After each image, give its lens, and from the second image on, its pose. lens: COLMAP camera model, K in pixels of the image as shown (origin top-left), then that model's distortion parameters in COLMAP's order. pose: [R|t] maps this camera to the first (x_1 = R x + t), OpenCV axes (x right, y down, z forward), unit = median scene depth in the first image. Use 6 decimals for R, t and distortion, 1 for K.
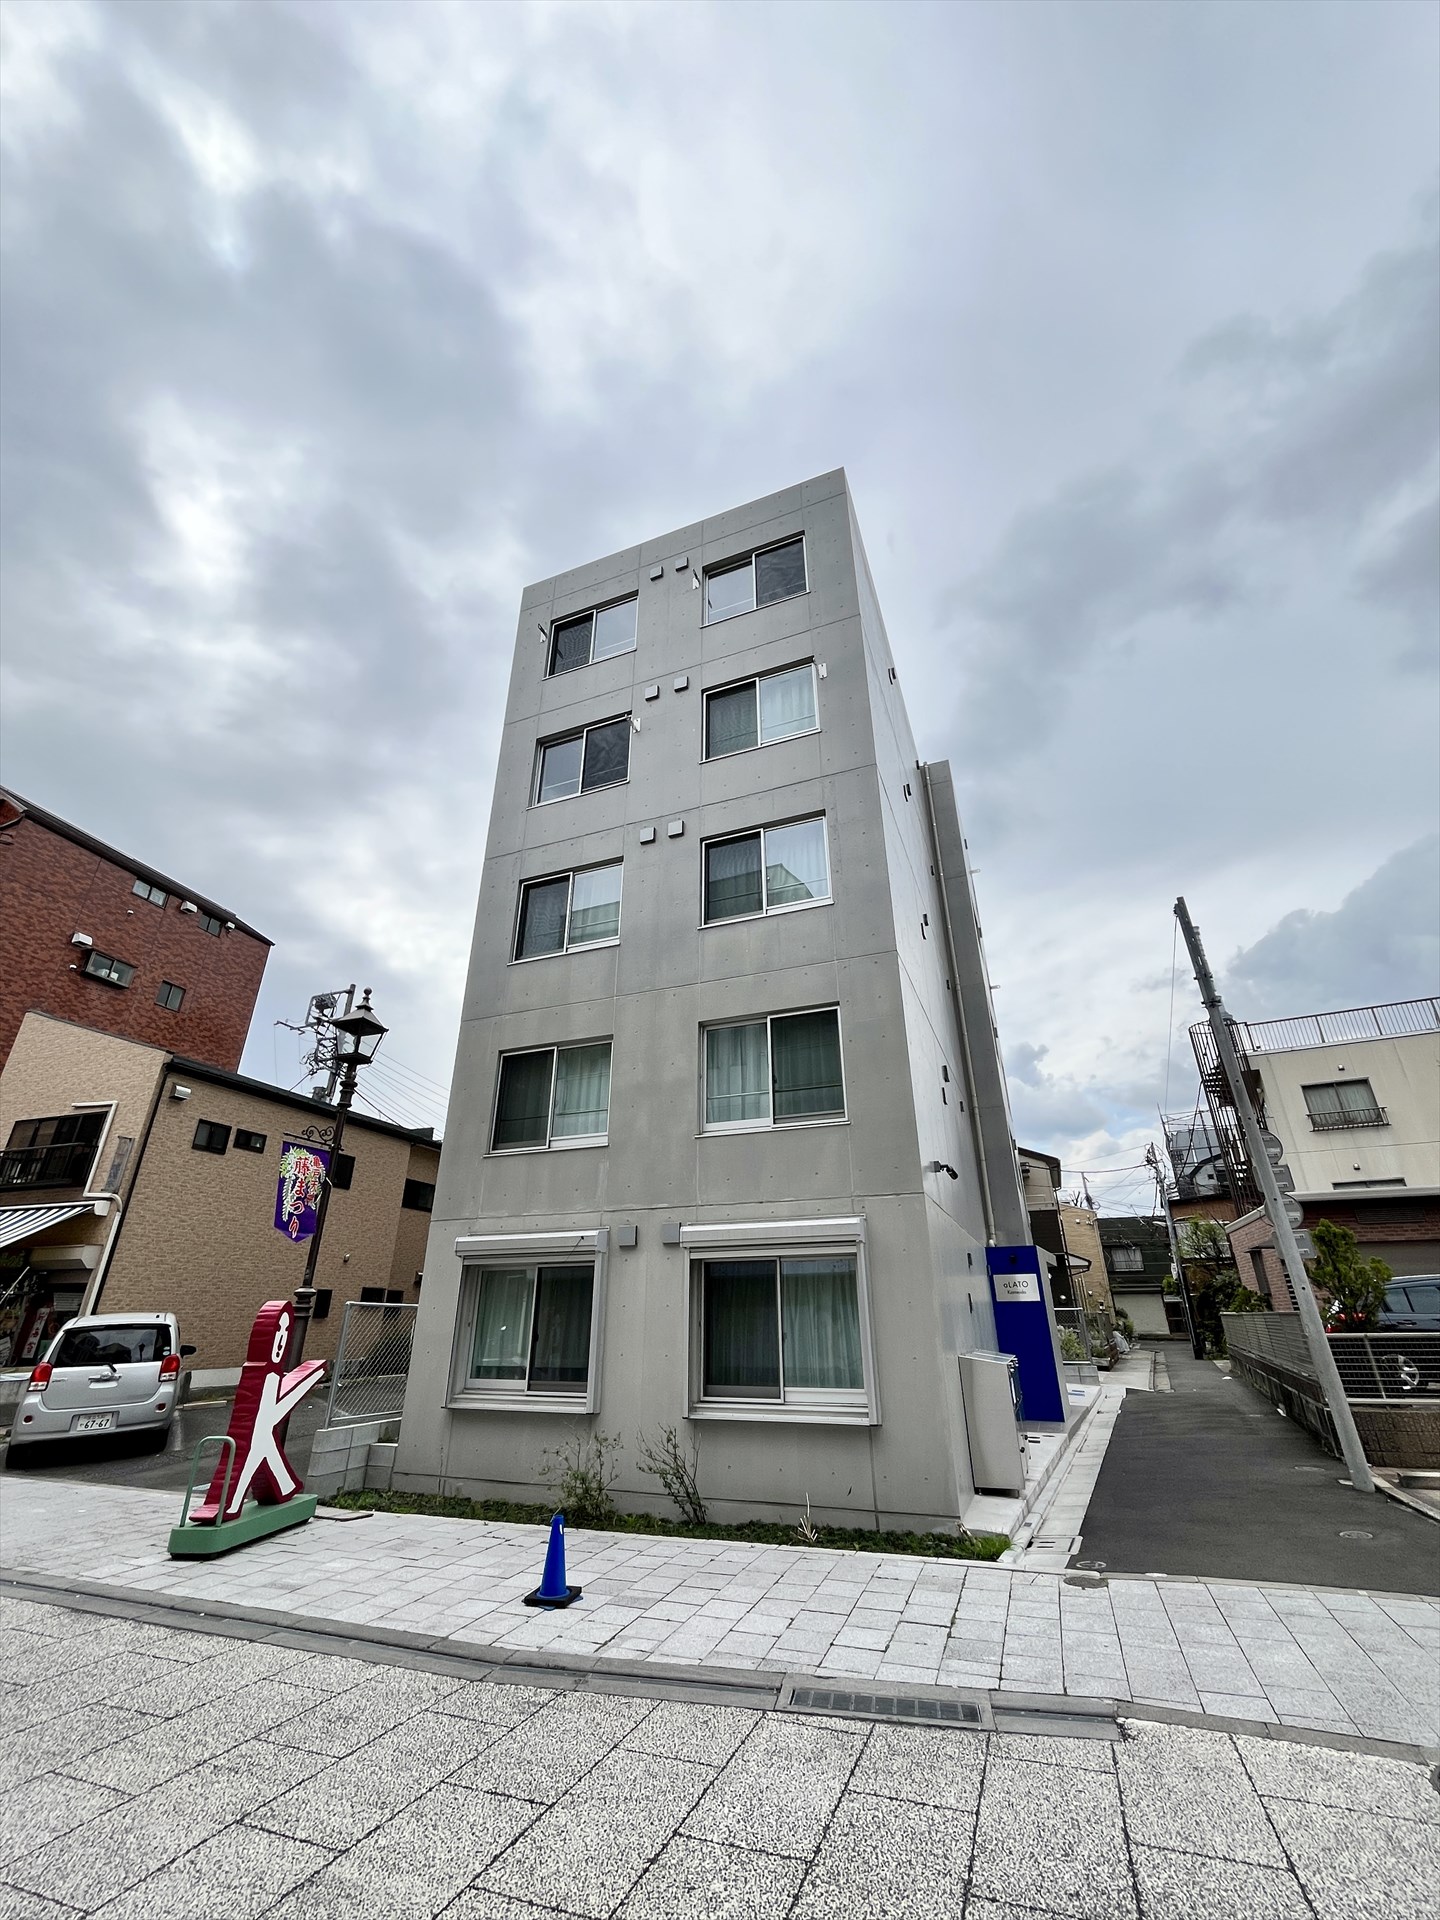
lens RADIAL K [[773.1, 0, 718.2], [0, 773.1, 957.3], [0, 0, 1]] dist [-0.000975, 0.000004]
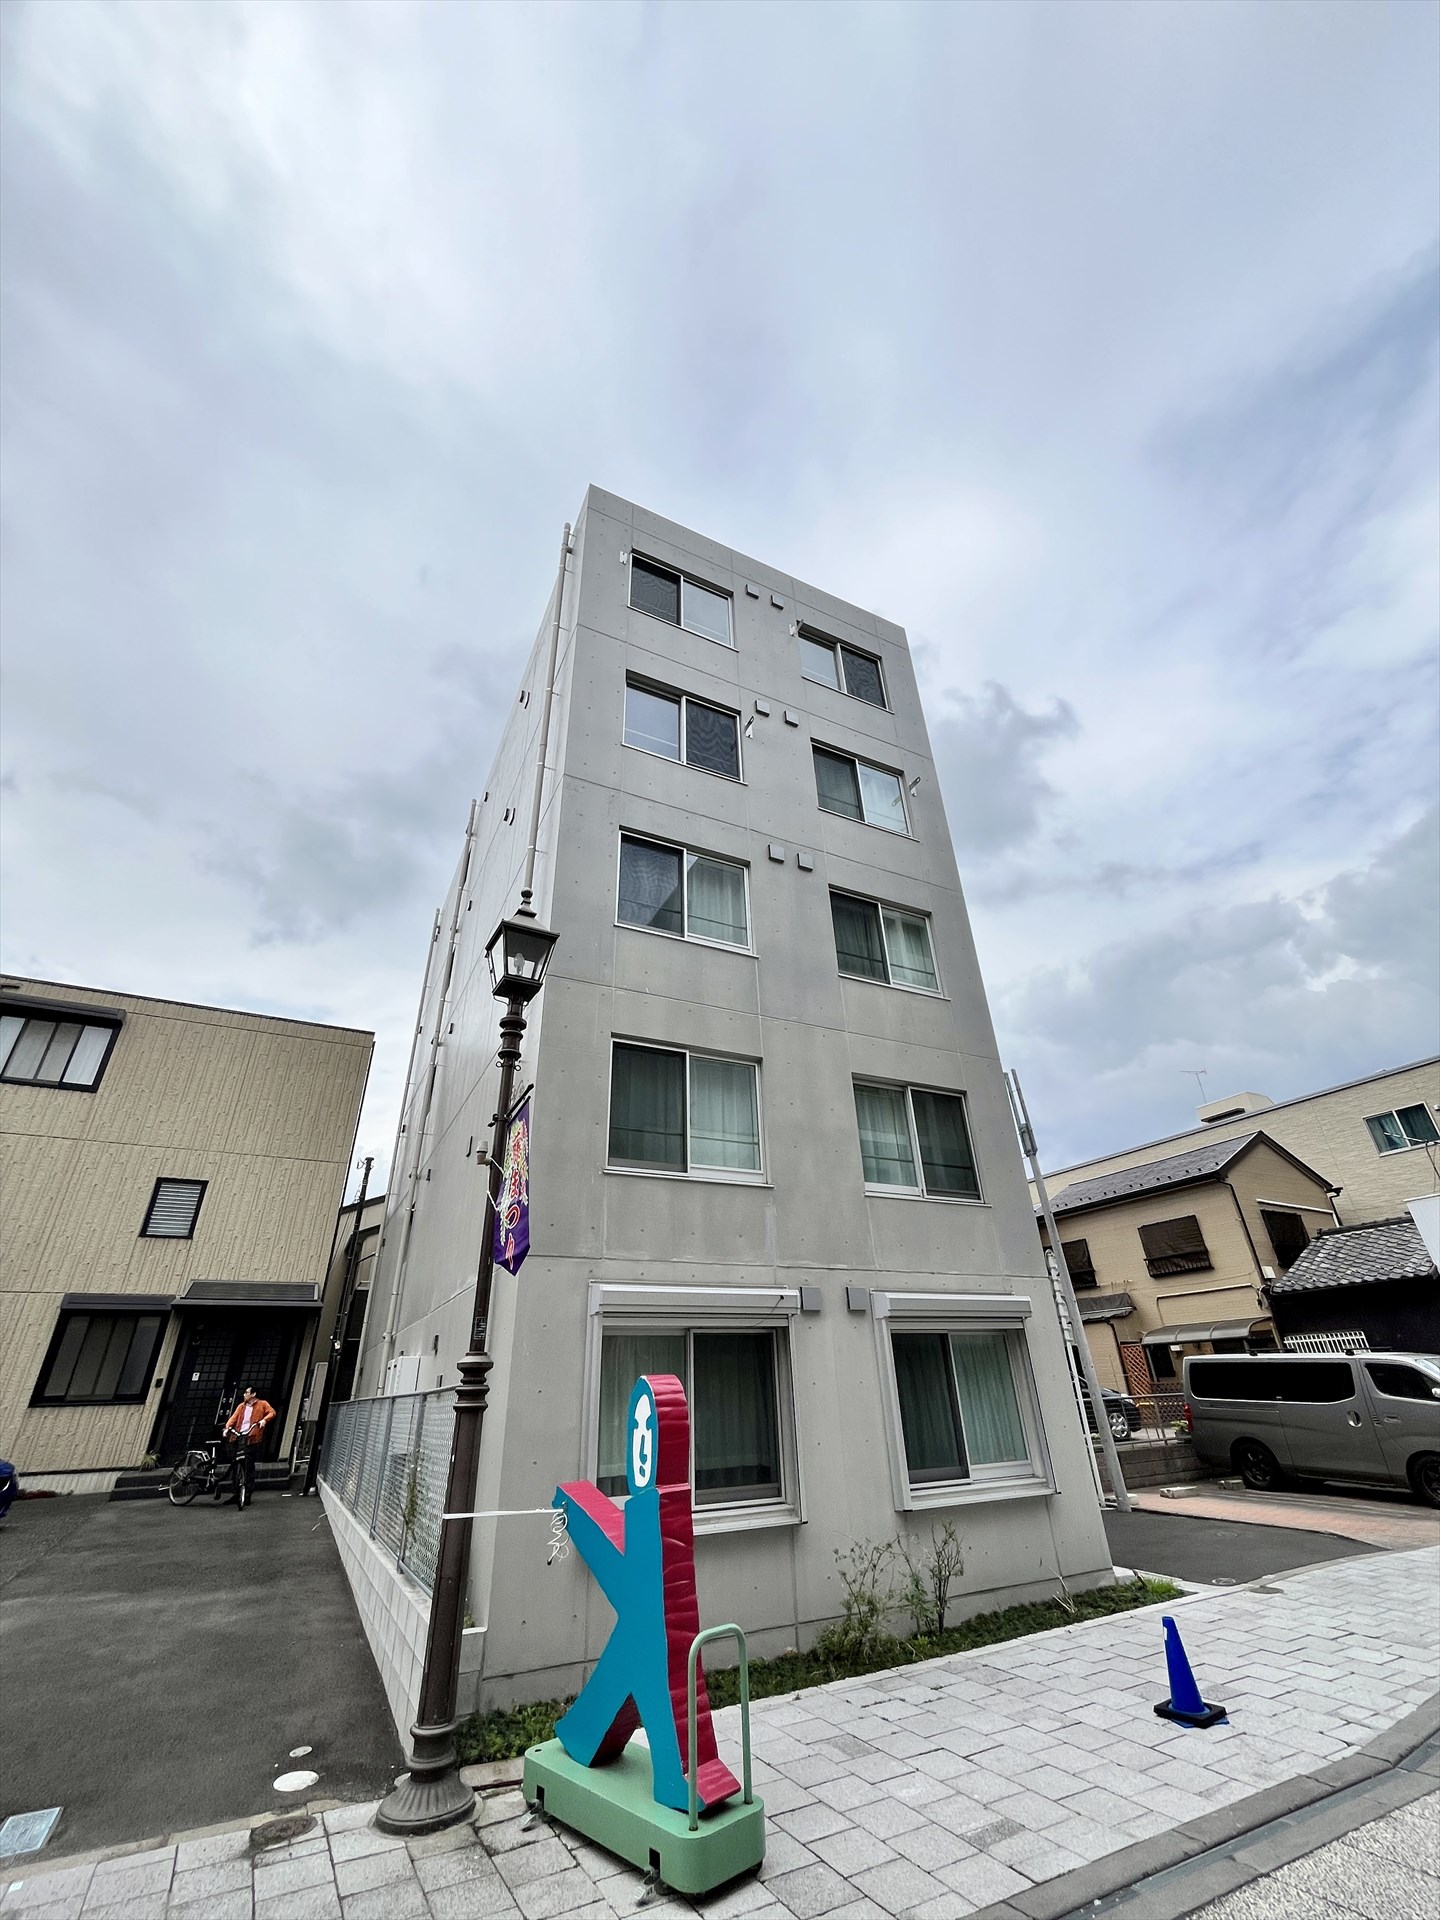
lens RADIAL K [[775.5, 0, 720.0], [0, 775.5, 960.0], [0, 0, 1]] dist [0.000025, -0.000851]
pose [[0.661917, 0.353403, 0.661038, -0.811694], [-0.291218, 0.933849, -0.207648, 0.199033], [-0.690694, -0.055060, 0.721048, 0.429959]]
